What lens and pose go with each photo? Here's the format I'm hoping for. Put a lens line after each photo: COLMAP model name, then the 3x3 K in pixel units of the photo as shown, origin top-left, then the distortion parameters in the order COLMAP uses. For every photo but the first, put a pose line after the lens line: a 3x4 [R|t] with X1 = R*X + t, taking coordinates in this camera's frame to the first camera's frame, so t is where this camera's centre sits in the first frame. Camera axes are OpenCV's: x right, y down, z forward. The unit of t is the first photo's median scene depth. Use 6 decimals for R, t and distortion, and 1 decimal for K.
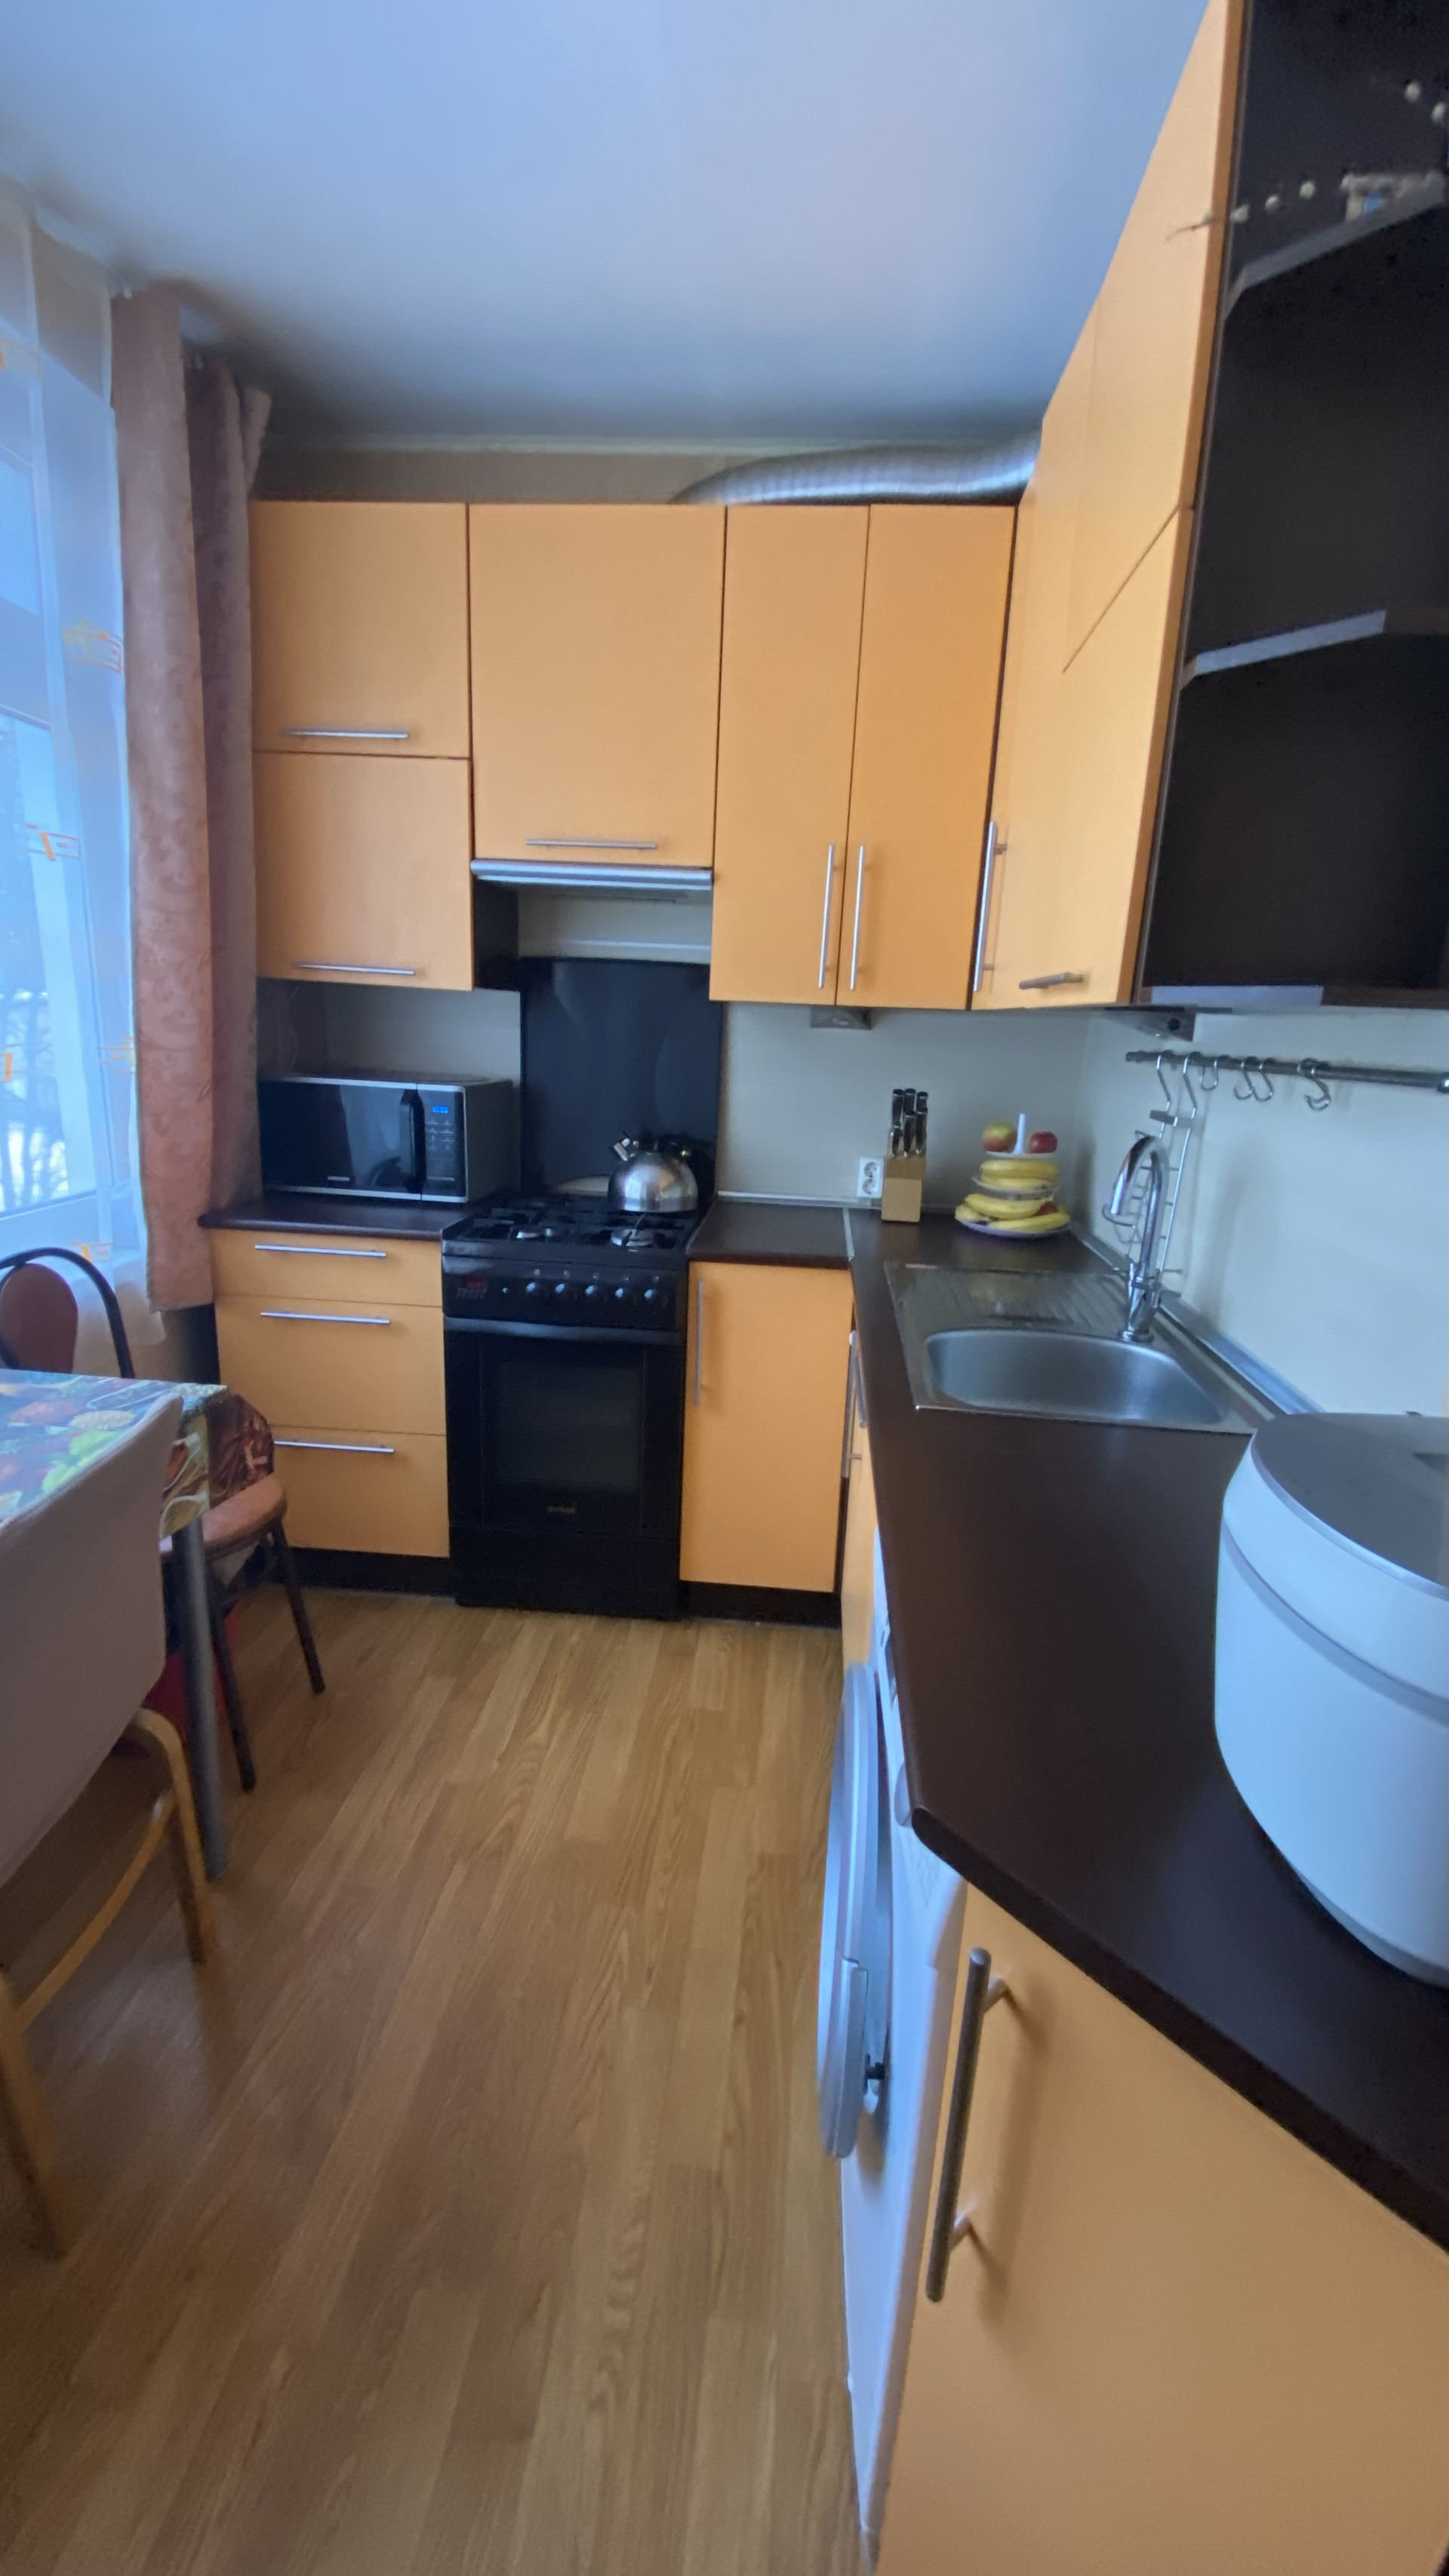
lens RADIAL K [[1001.4, 0, 724.5], [0, 1001.4, 1288.0], [0, 0, 1]] dist [0.025085, -0.032821]
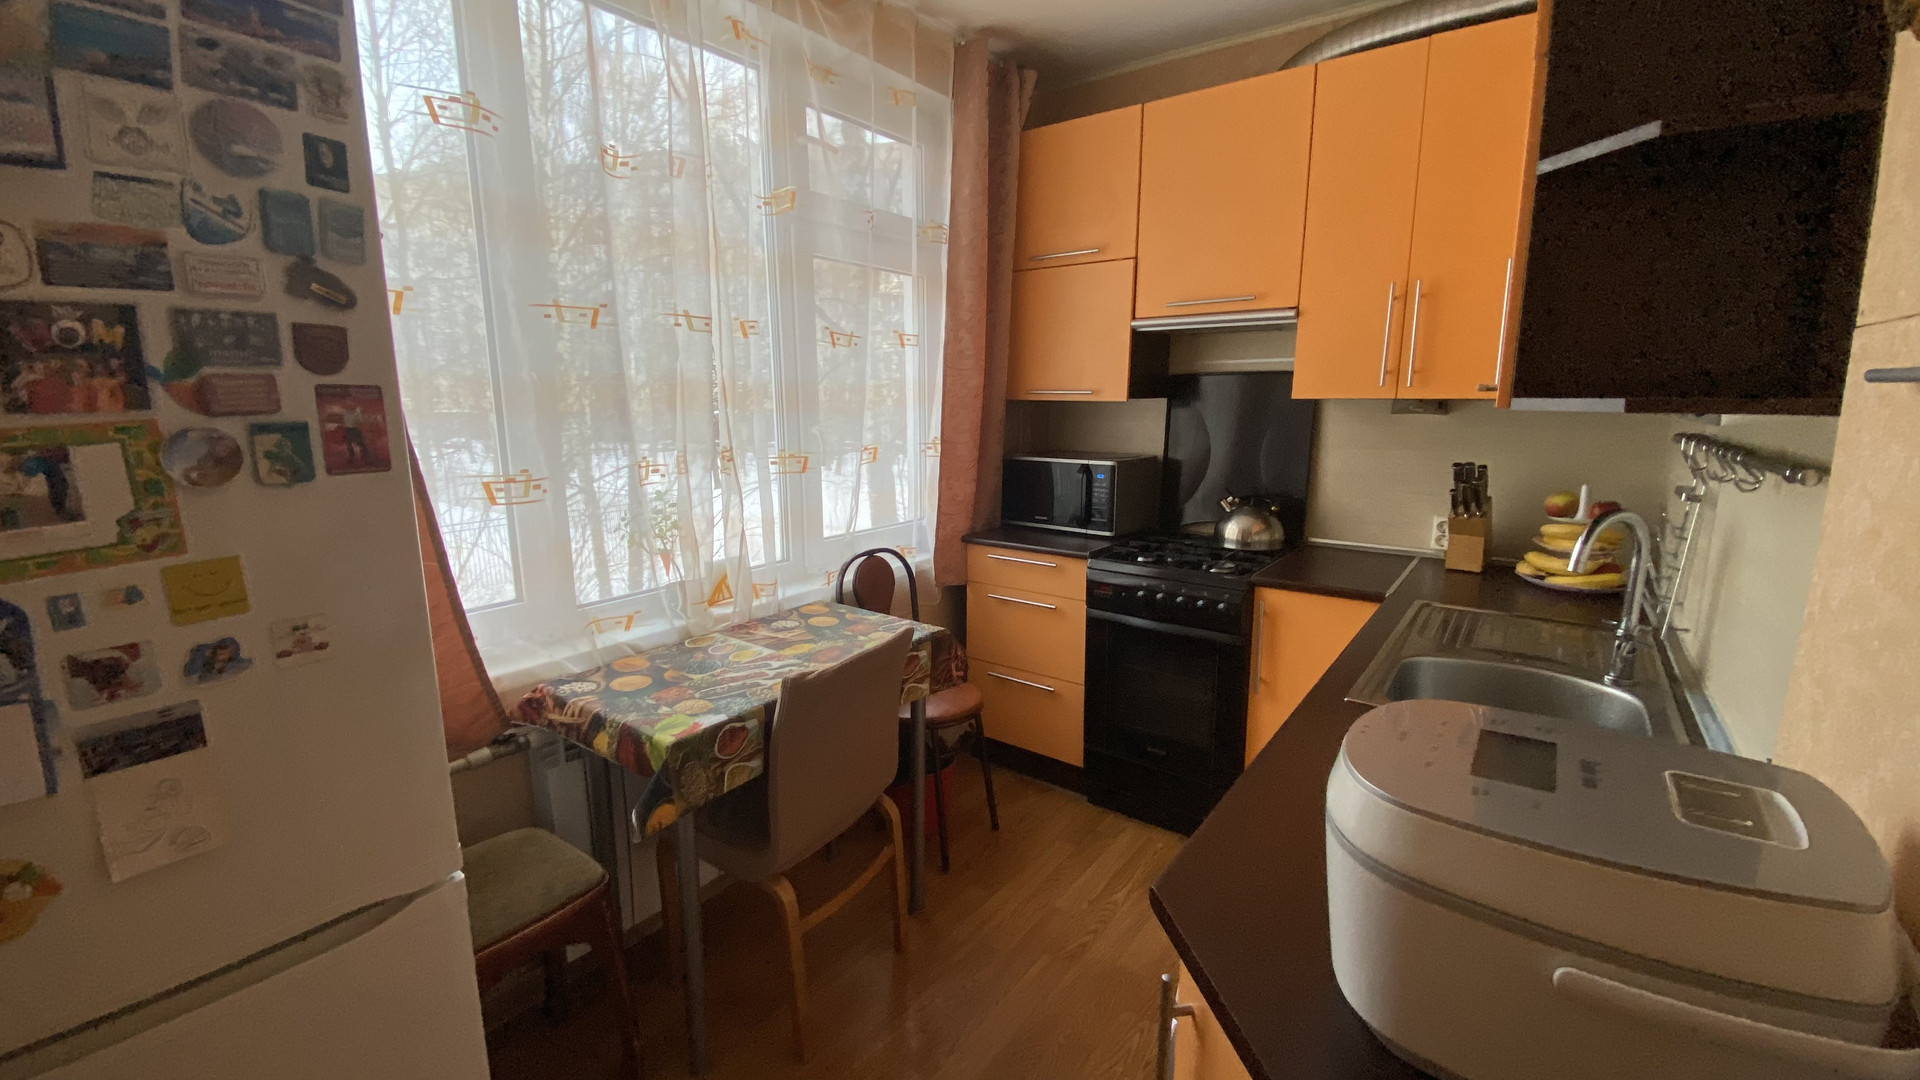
lens RADIAL K [[746.3, 0, 960.0], [0, 746.3, 540.0], [0, 0, 1]] dist [0.026205, -0.029749]
pose [[0.846127, 0.055639, -0.530070, 0.172773], [-0.098952, 0.993645, -0.053654, 0.006605], [0.523716, 0.097849, 0.846255, -0.103900]]
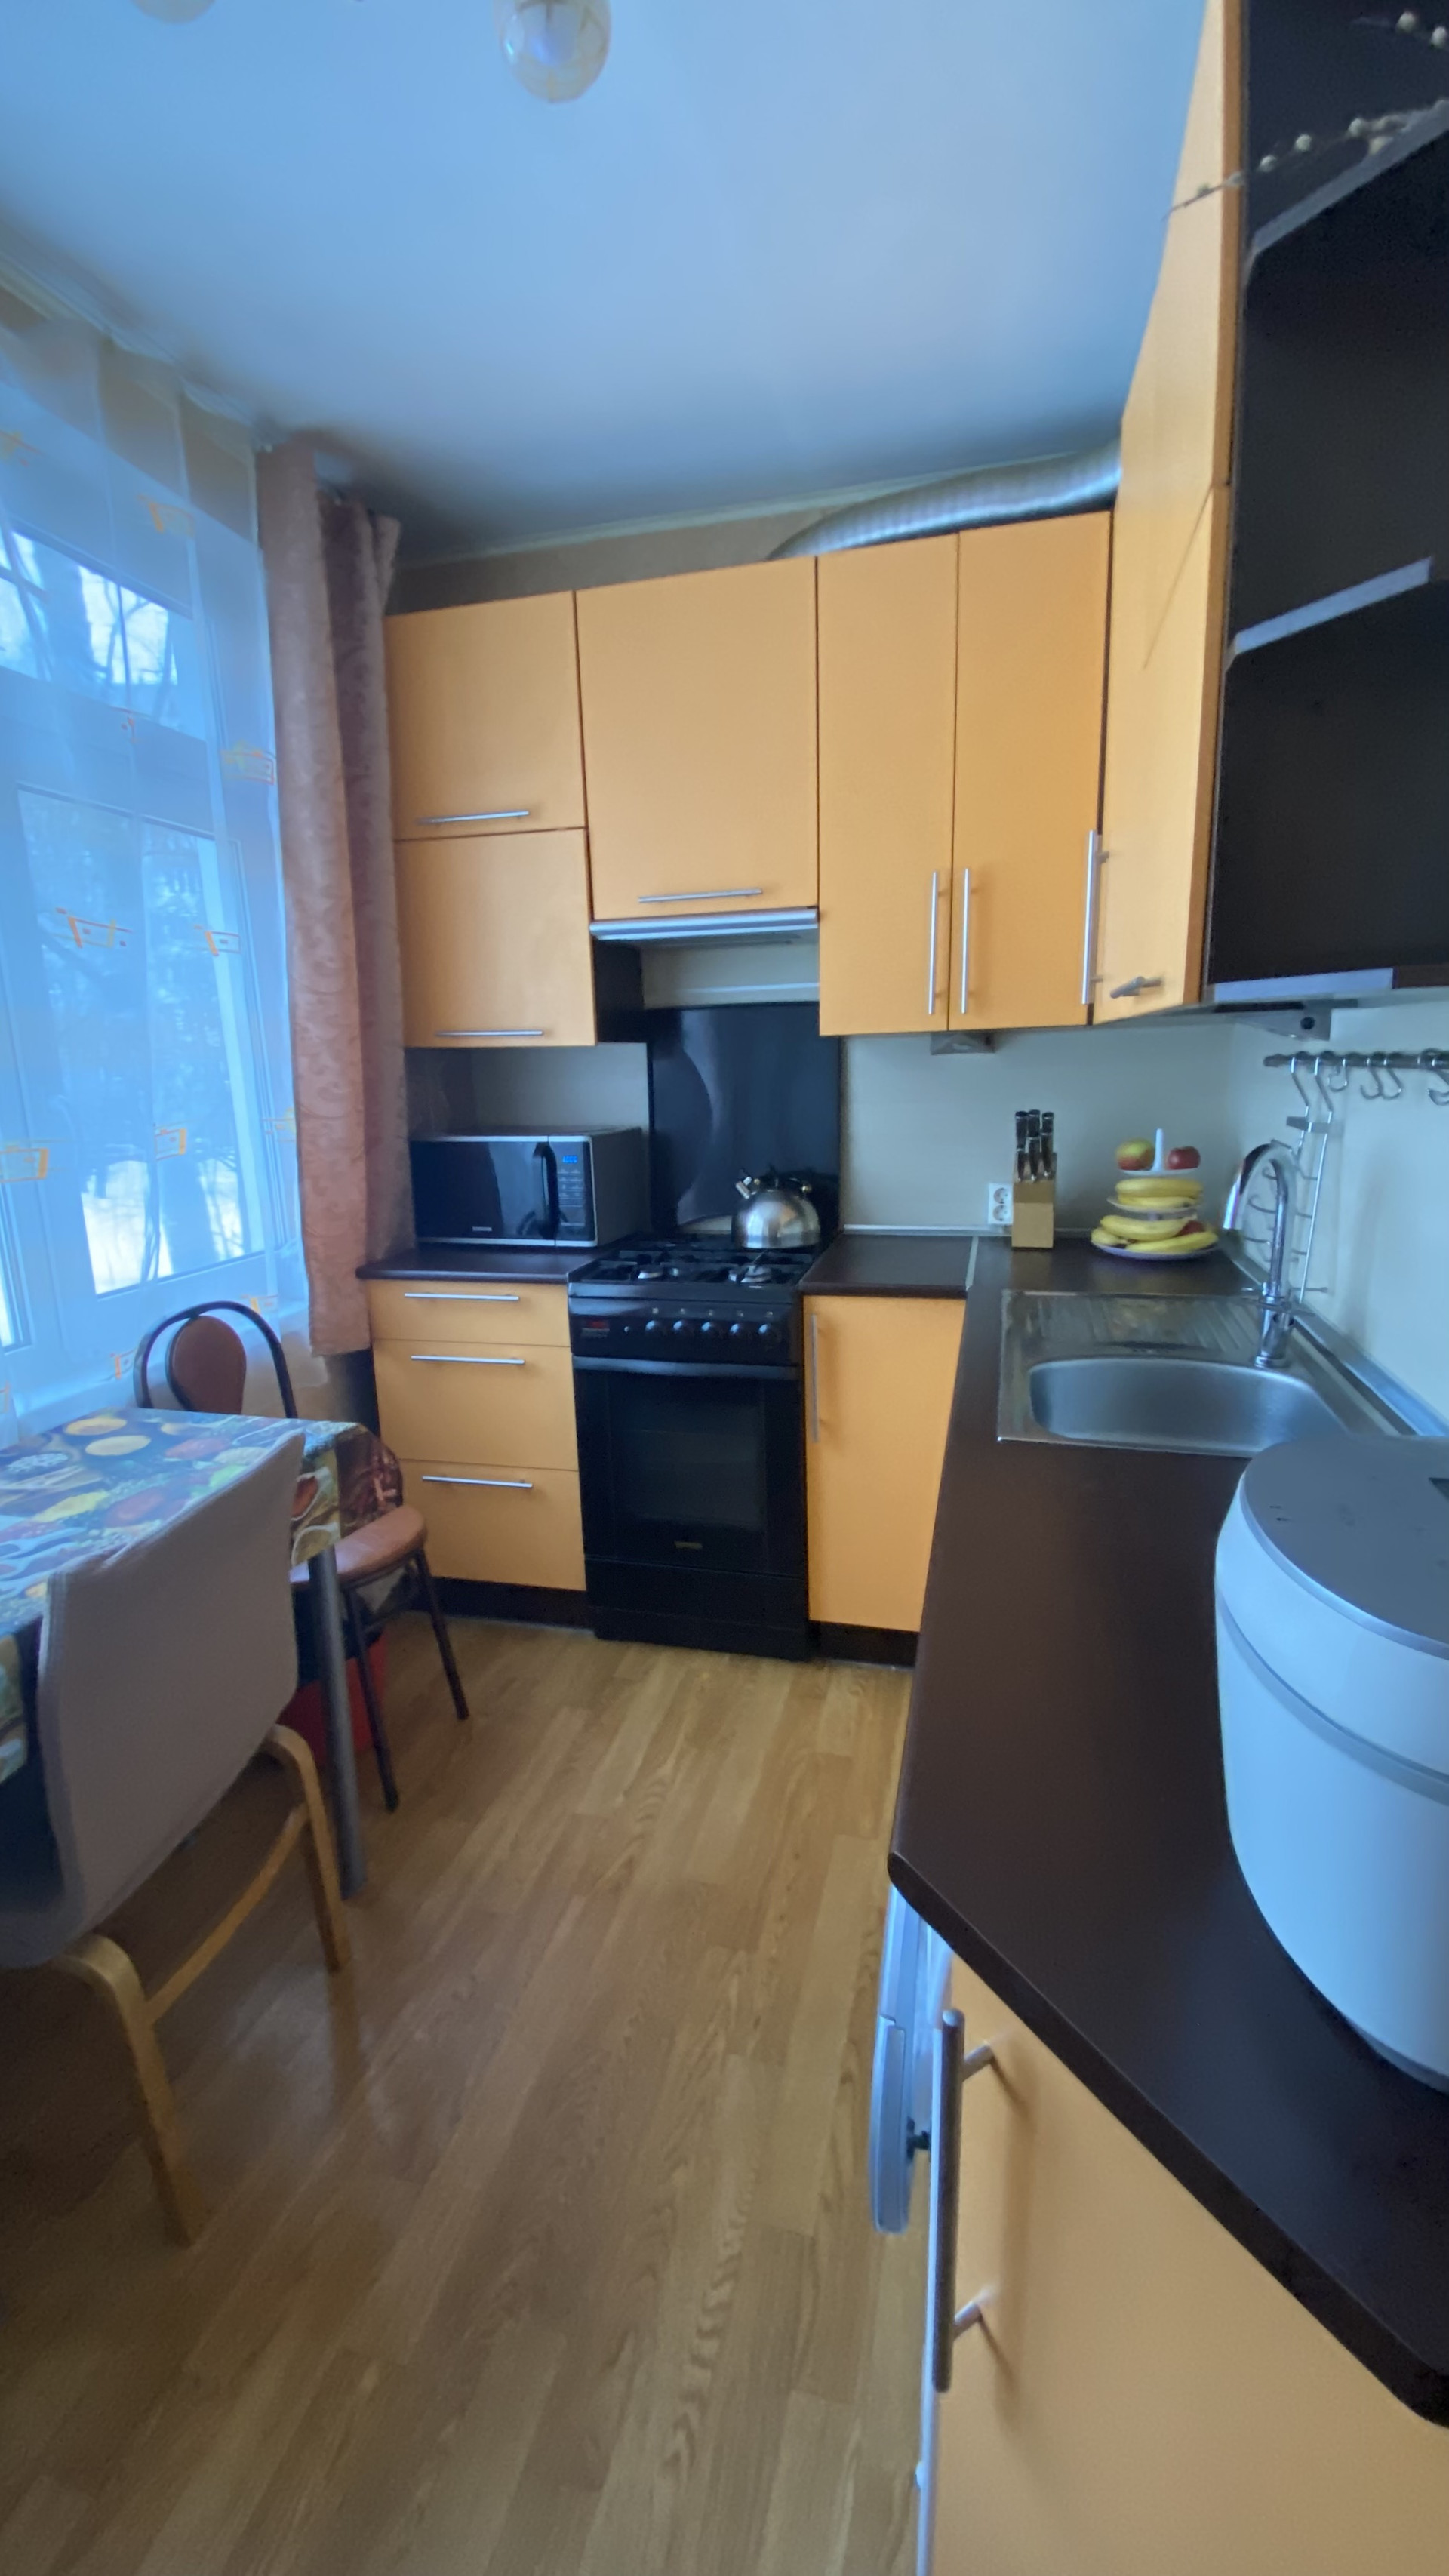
lens RADIAL K [[1001.2, 0, 727.6], [0, 1001.2, 1286.5], [0, 0, 1]] dist [0.026205, -0.029749]
pose [[0.984085, -0.032574, -0.174689, 0.067227], [0.025616, 0.998792, -0.041939, 0.004368], [0.175844, 0.036796, 0.983730, 0.003529]]
